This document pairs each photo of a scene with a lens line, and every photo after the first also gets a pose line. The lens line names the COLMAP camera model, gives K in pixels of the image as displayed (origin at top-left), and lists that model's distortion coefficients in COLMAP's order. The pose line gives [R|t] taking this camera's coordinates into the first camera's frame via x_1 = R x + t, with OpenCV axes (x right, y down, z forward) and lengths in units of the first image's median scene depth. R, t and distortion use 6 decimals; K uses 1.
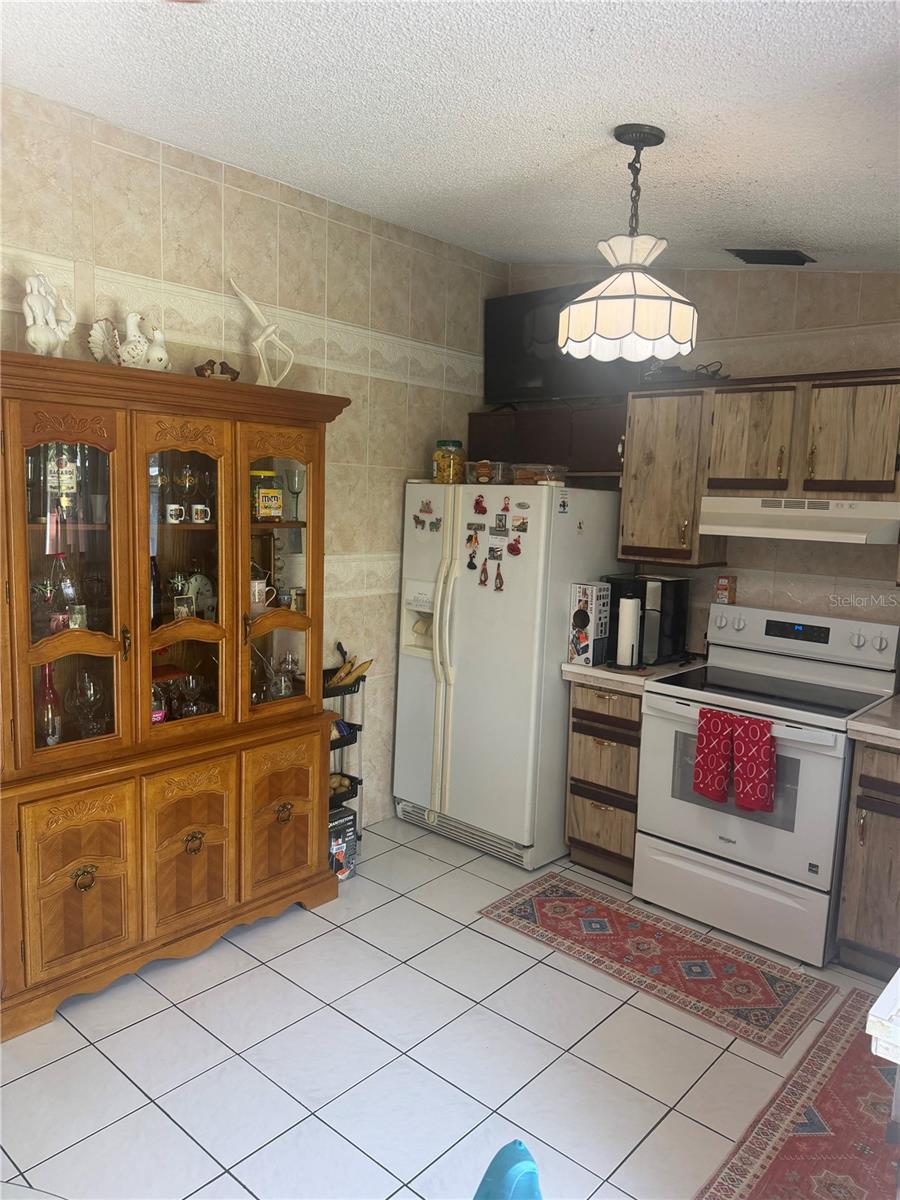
lens RADIAL K [[845.6, 0, 449.2], [0, 845.6, 611.0], [0, 0, 1]] dist [0.122862, -0.205020]
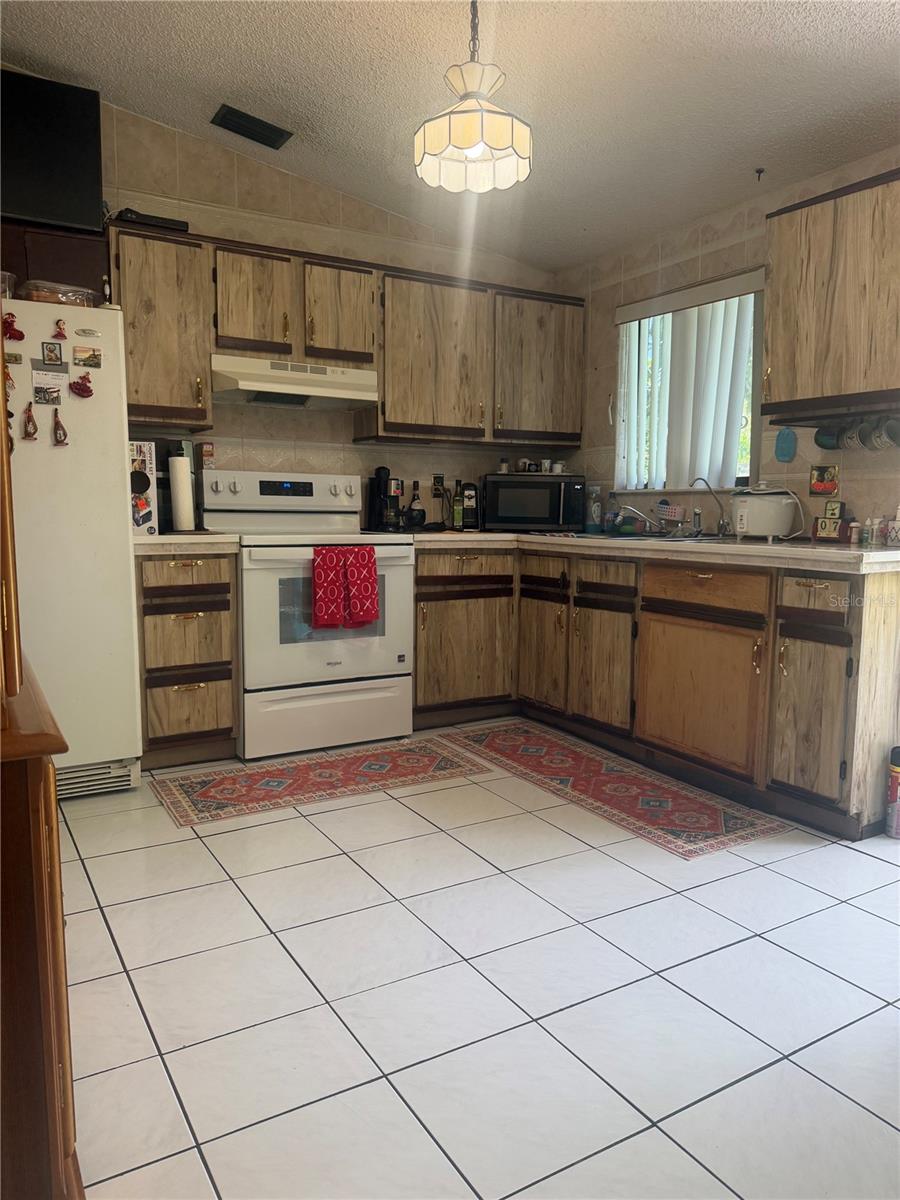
lens RADIAL K [[845.6, 0, 449.2], [0, 845.6, 611.0], [0, 0, 1]] dist [0.122862, -0.205020]
pose [[0.306095, -0.147028, 0.940579, -0.620880], [0.137140, 0.984507, 0.109265, 0.091577], [-0.942071, 0.095545, 0.321516, 0.462623]]
